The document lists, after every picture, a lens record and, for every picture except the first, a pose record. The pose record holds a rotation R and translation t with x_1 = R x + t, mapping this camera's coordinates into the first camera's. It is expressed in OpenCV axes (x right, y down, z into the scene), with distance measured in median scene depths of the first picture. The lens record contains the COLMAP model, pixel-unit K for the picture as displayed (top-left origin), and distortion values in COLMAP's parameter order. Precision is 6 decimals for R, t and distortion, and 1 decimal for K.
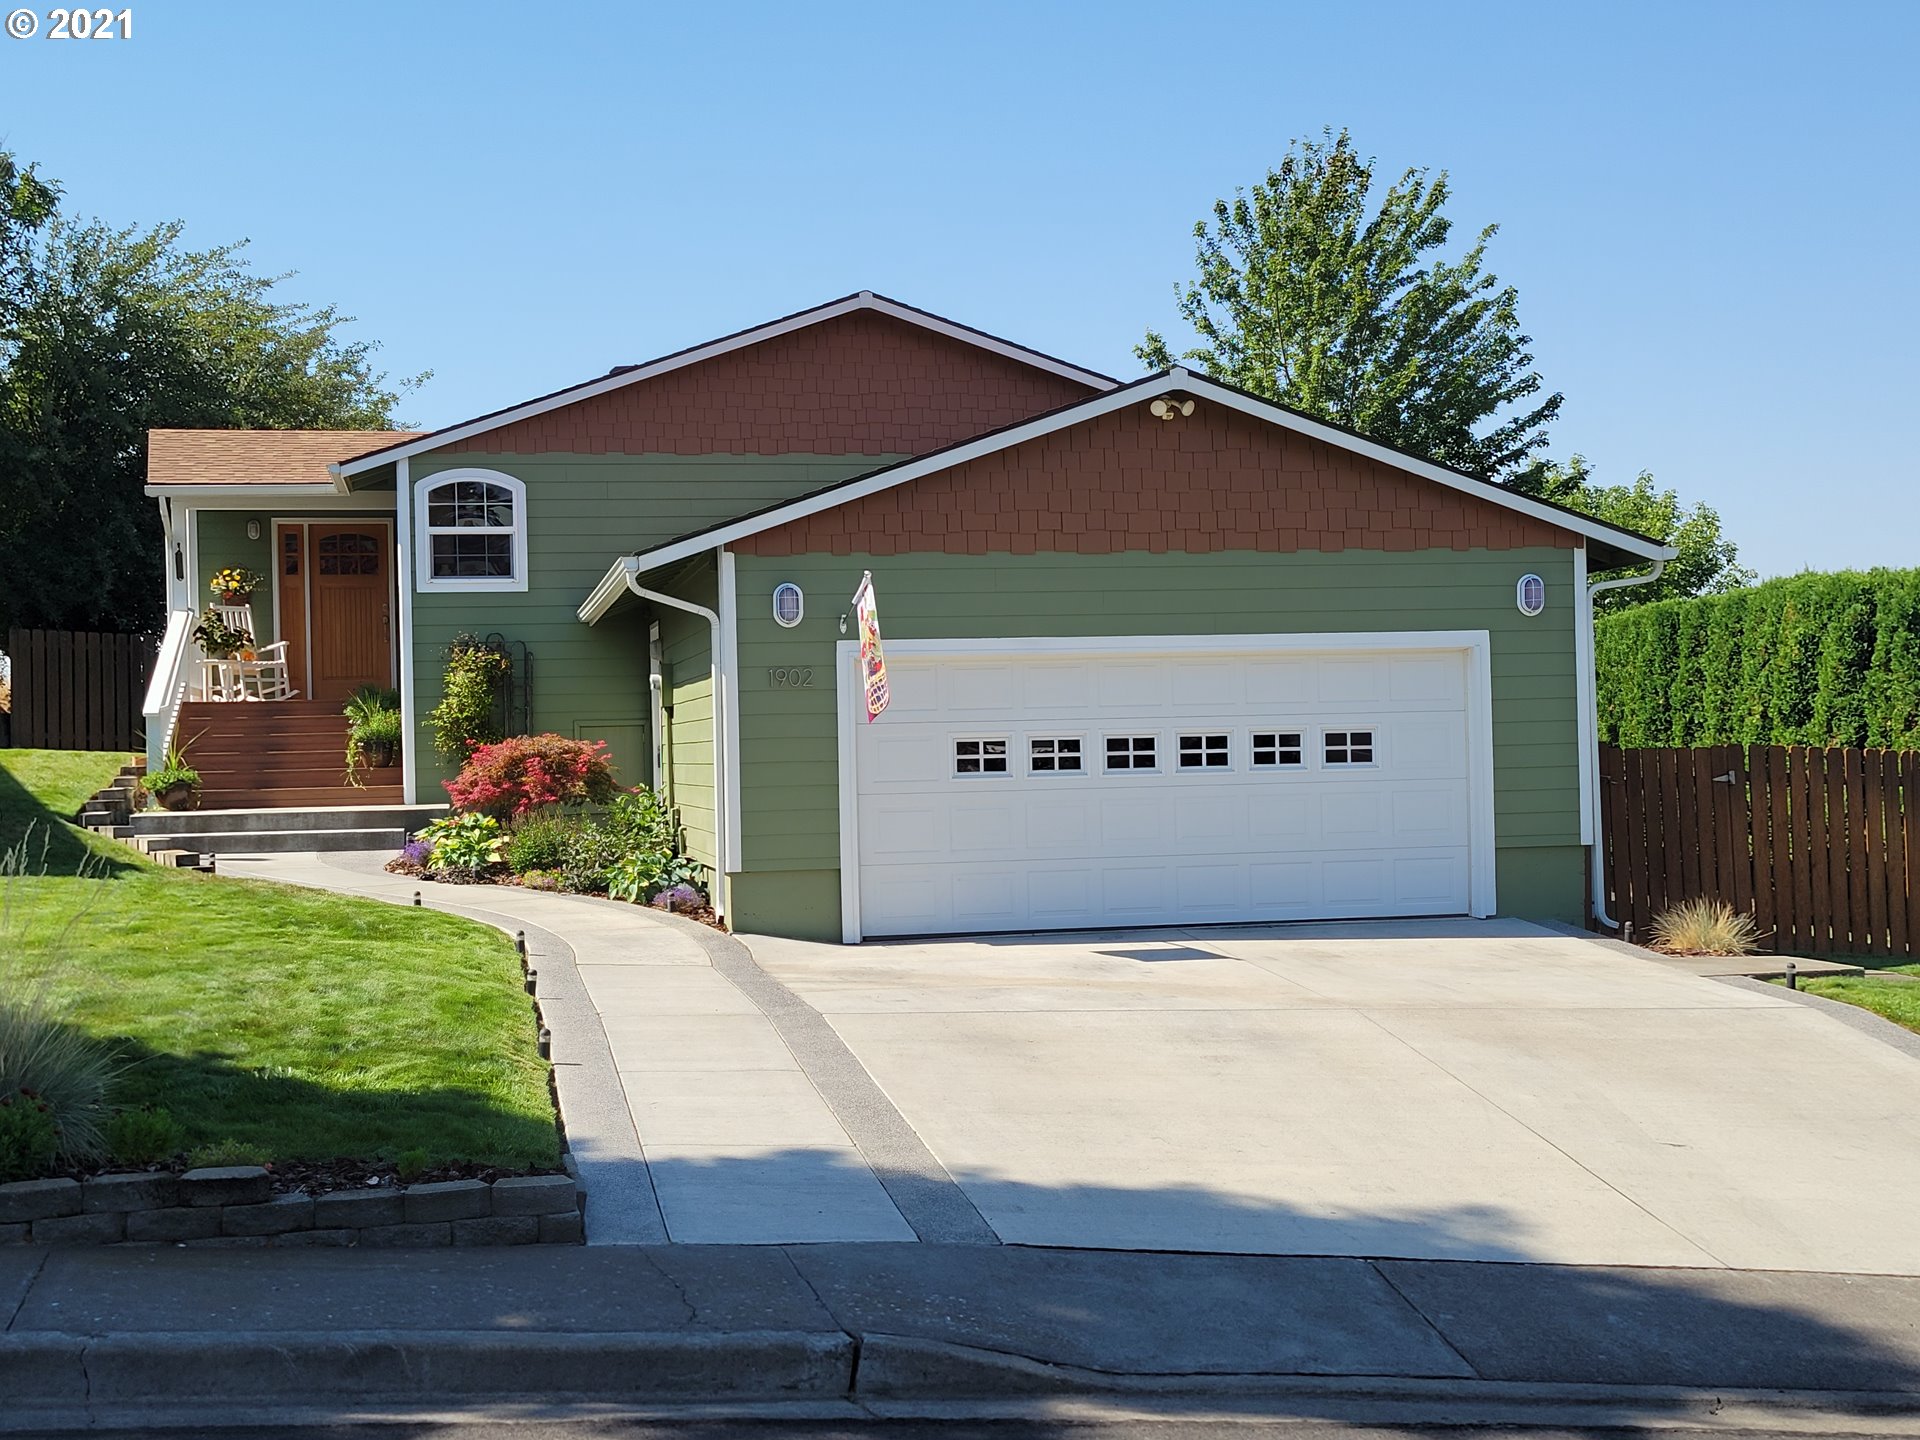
lens RADIAL K [[2246.0, 0, 960.0], [0, 2246.0, 720.0], [0, 0, 1]] dist [0.003263, 0.205453]
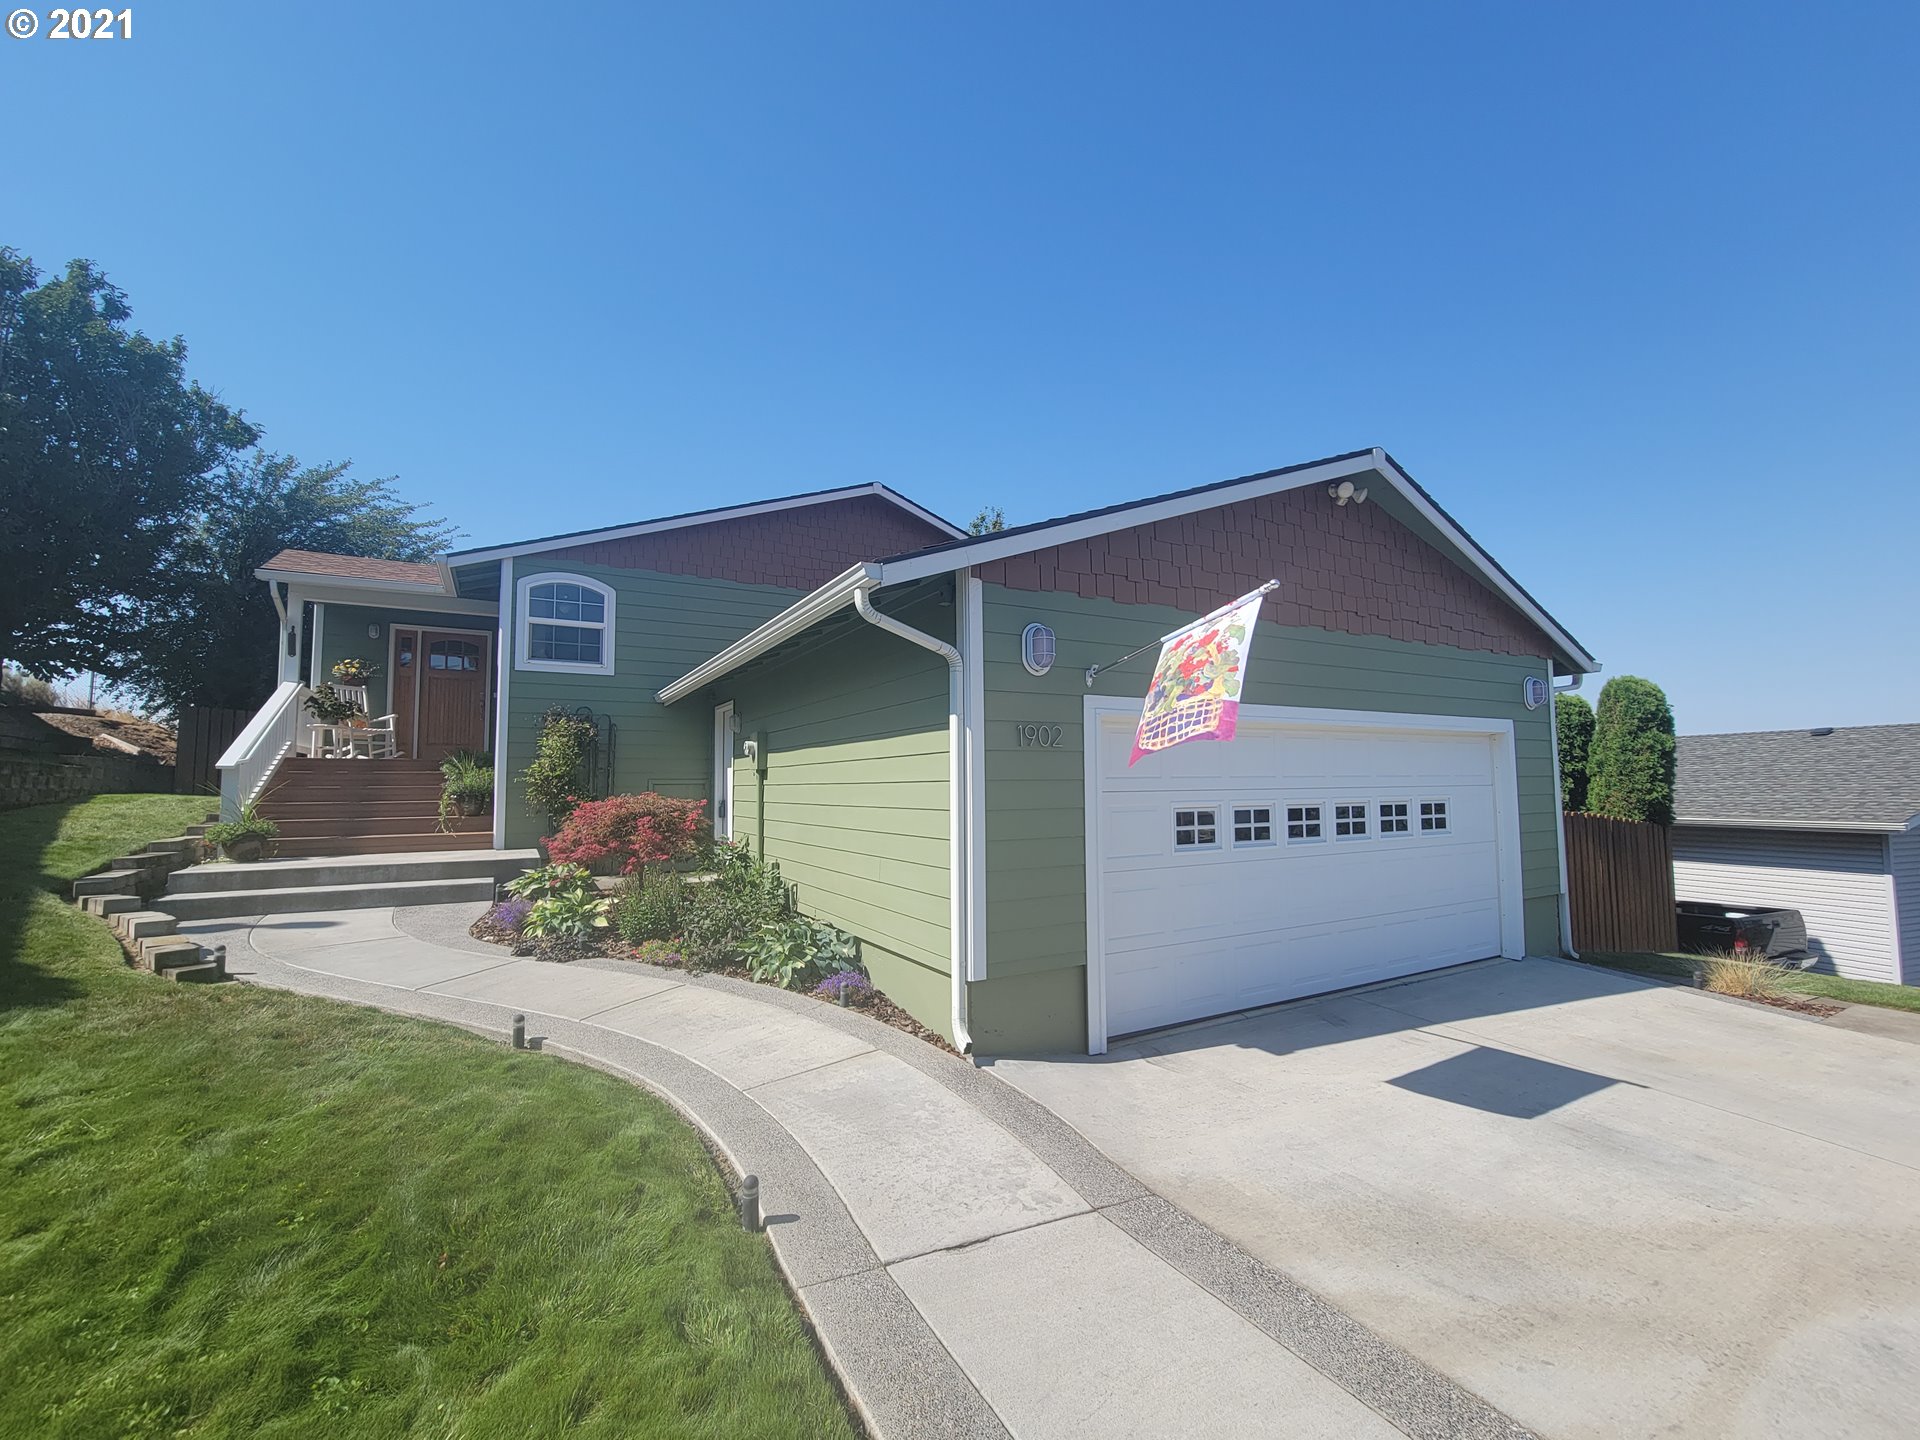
lens RADIAL K [[780.2, 0, 961.3], [0, 780.2, 734.1], [0, 0, 1]] dist [0.000585, -0.000099]
pose [[0.953627, 0.034270, 0.299033, -0.139154], [-0.016238, 0.997908, -0.062580, -0.000586], [-0.300552, 0.054822, 0.952188, 0.539520]]
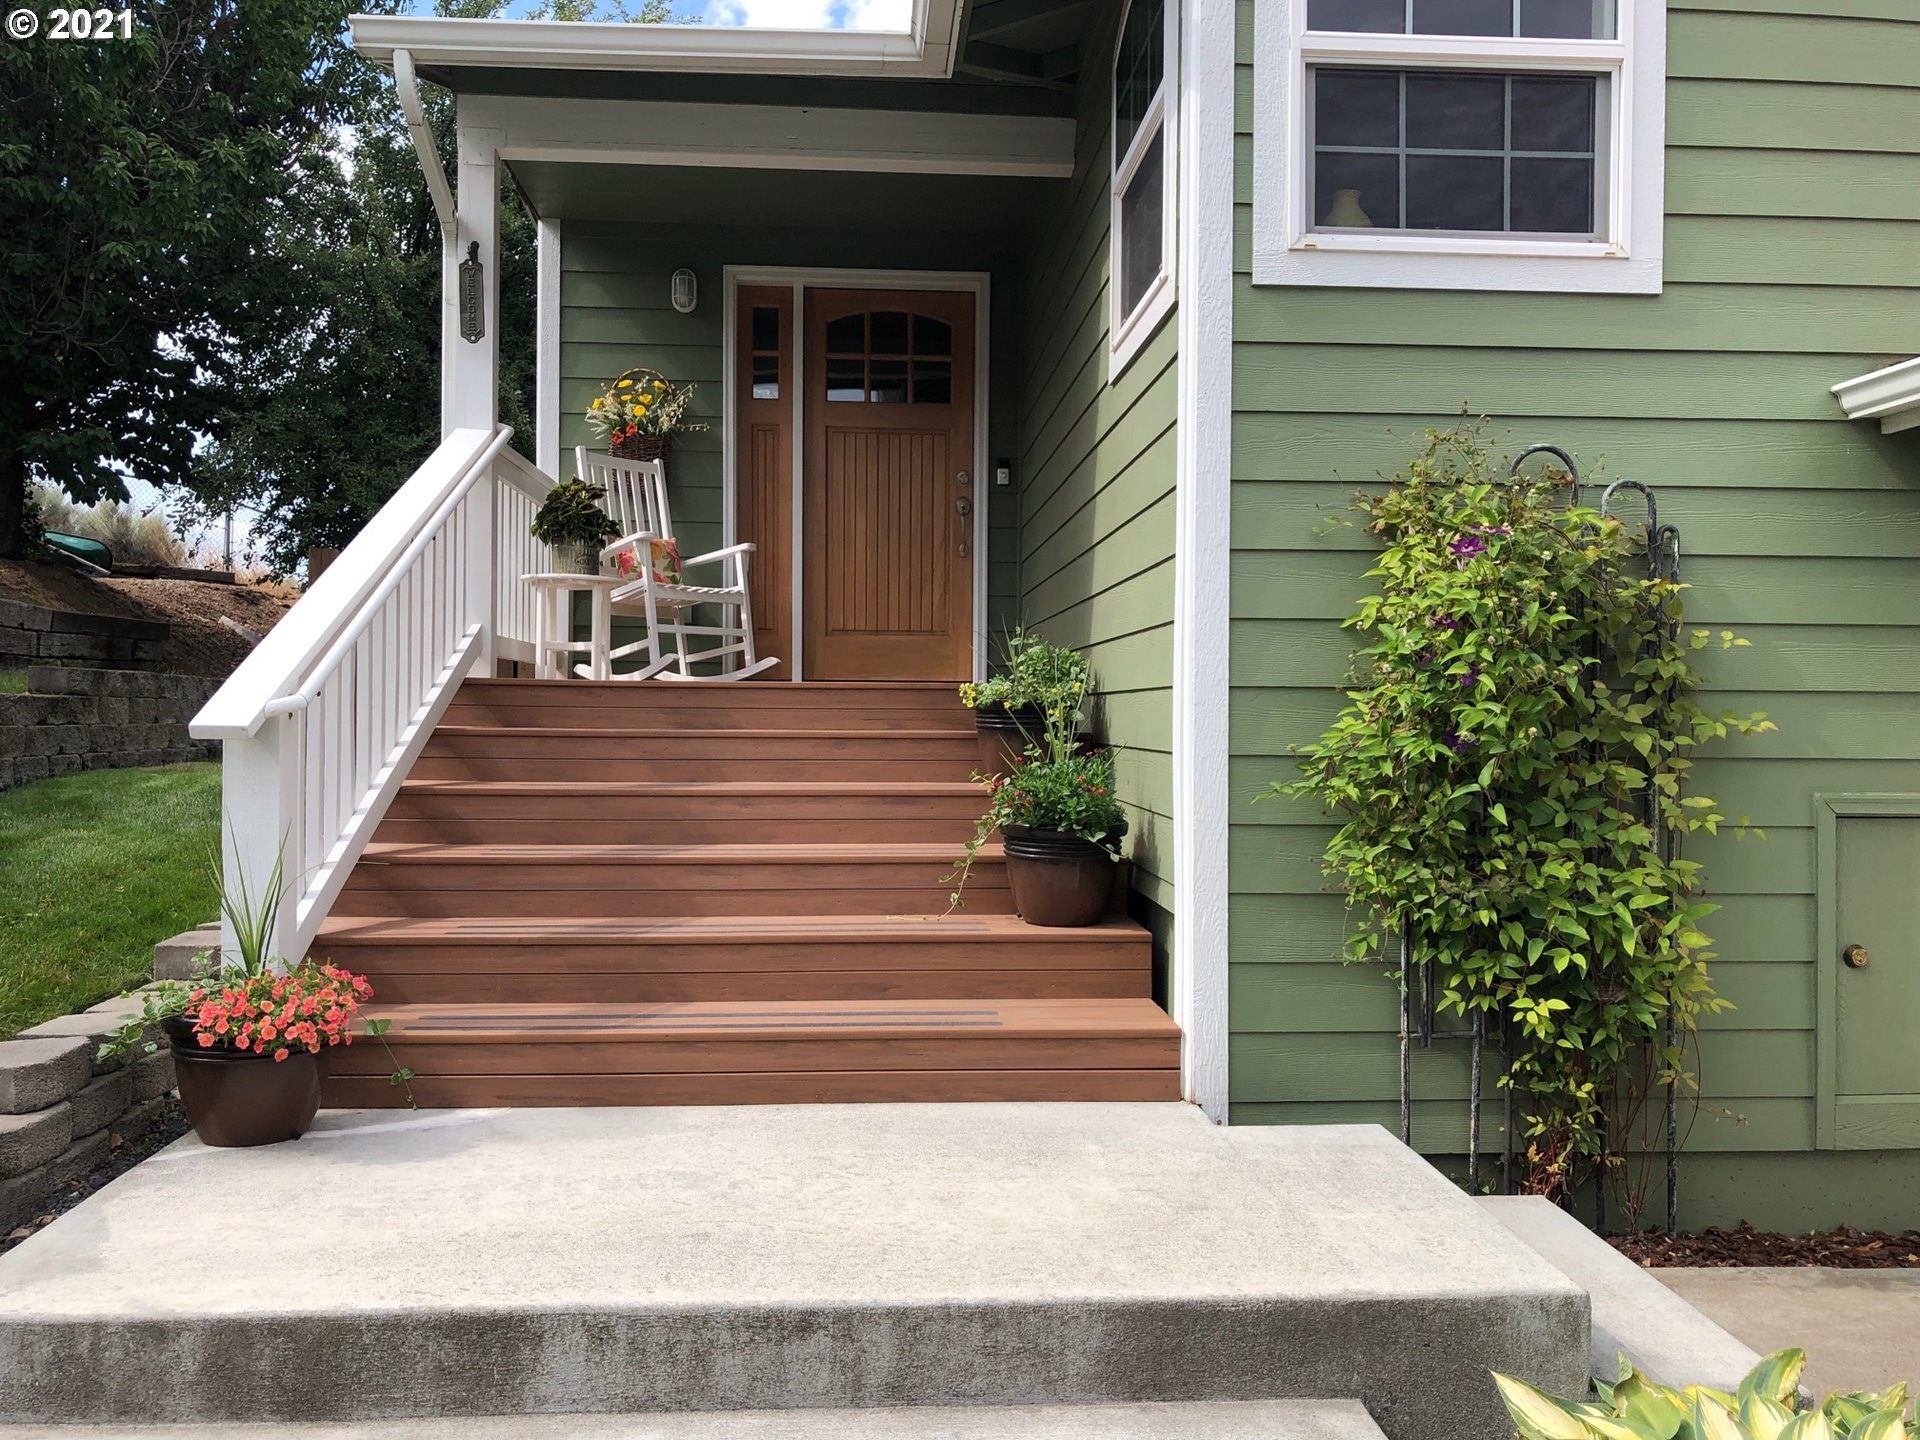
lens RADIAL K [[1622.8, 0, 960.0], [0, 1622.8, 720.0], [0, 0, 1]] dist [0.088335, 0.001846]
pose [[0.987987, 0.032427, -0.151094, -0.245956], [-0.030508, 0.999422, 0.015002, -0.008471], [0.151493, -0.010212, 0.988406, 0.812737]]
